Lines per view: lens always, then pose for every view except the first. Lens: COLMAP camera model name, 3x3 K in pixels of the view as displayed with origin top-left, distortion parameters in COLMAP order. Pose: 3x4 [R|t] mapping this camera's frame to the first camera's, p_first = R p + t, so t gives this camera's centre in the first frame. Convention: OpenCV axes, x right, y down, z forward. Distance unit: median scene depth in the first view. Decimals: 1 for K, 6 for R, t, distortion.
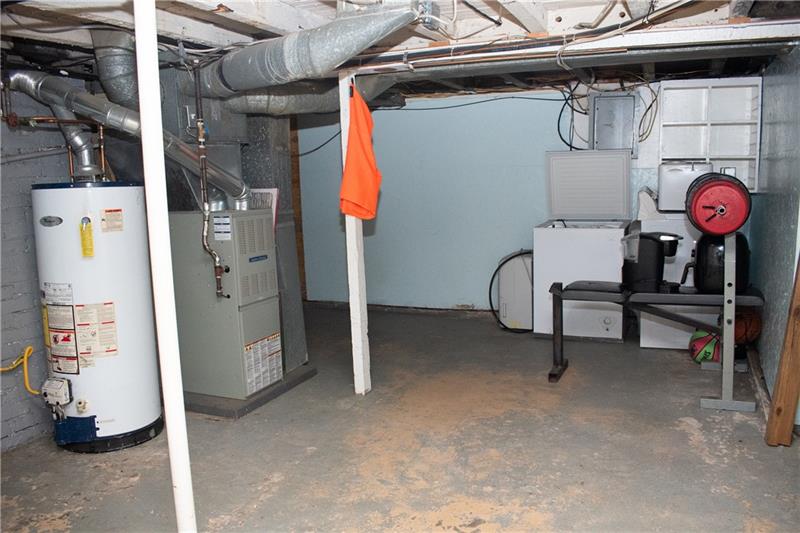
lens RADIAL K [[620.3, 0, 400.6], [0, 620.3, 270.7], [0, 0, 1]] dist [-0.099096, 0.017215]
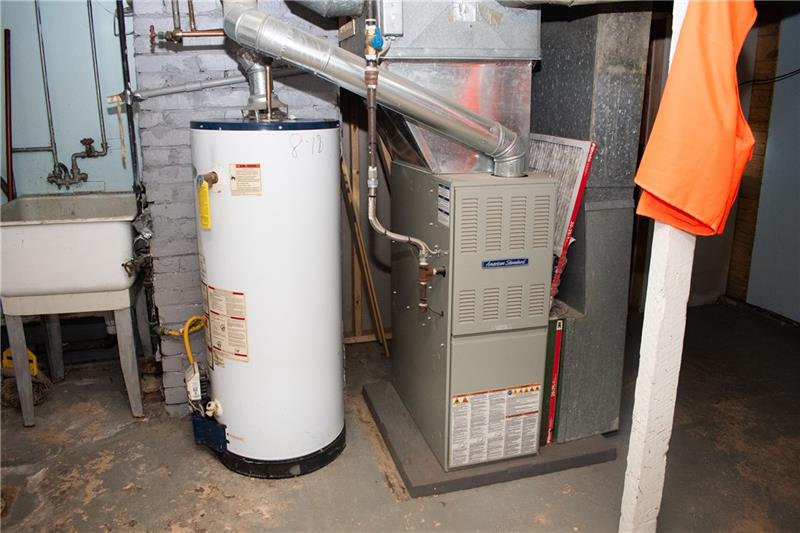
lens RADIAL K [[620.3, 0, 400.6], [0, 620.3, 270.7], [0, 0, 1]] dist [-0.099096, 0.017215]
pose [[0.637647, 0.240369, -0.731867, 0.139927], [-0.133811, 0.970189, 0.202057, -0.119374], [0.758618, -0.030910, 0.650802, 0.546710]]
